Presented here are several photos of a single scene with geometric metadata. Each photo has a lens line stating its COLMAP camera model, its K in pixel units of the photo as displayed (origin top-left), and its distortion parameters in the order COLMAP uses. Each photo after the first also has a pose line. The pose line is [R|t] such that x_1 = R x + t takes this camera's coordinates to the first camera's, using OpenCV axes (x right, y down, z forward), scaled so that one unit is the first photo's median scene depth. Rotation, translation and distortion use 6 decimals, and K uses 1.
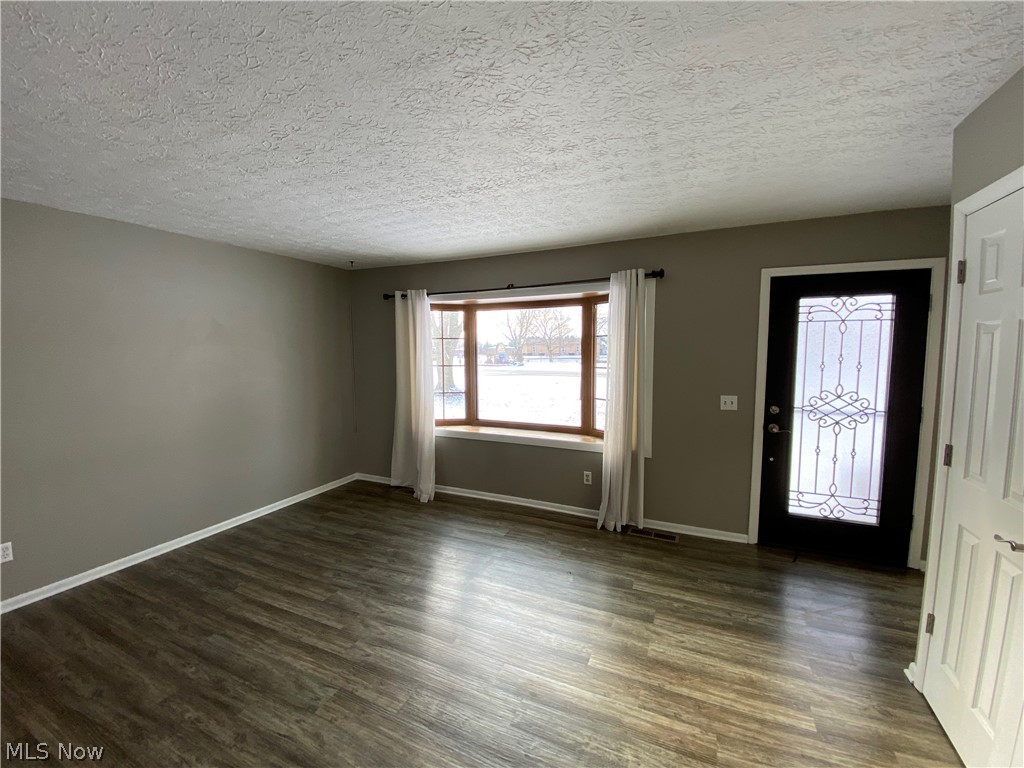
lens RADIAL K [[413.5, 0, 516.0], [0, 413.5, 378.2], [0, 0, 1]] dist [0.030072, -0.023805]
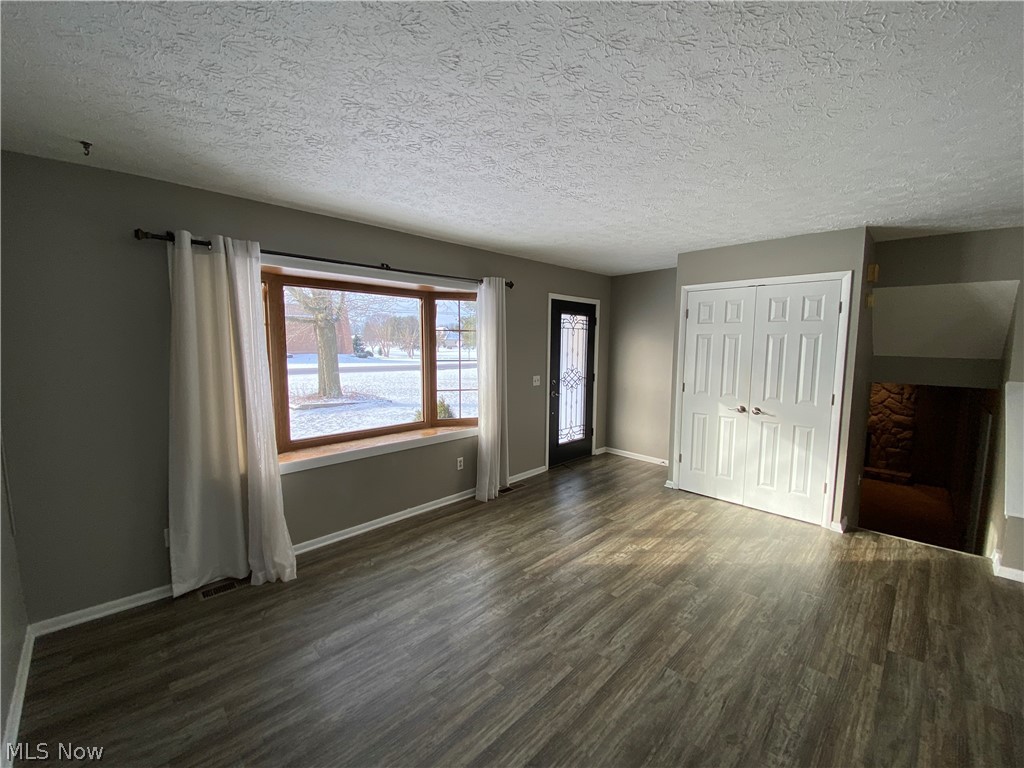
lens RADIAL K [[409.4, 0, 510.9], [0, 409.4, 375.7], [0, 0, 1]] dist [0.025397, -0.023368]
pose [[0.361834, -0.067379, 0.929804, -0.865252], [0.059452, 0.997022, 0.049115, -0.034435], [-0.930345, 0.037507, 0.364763, 0.561220]]
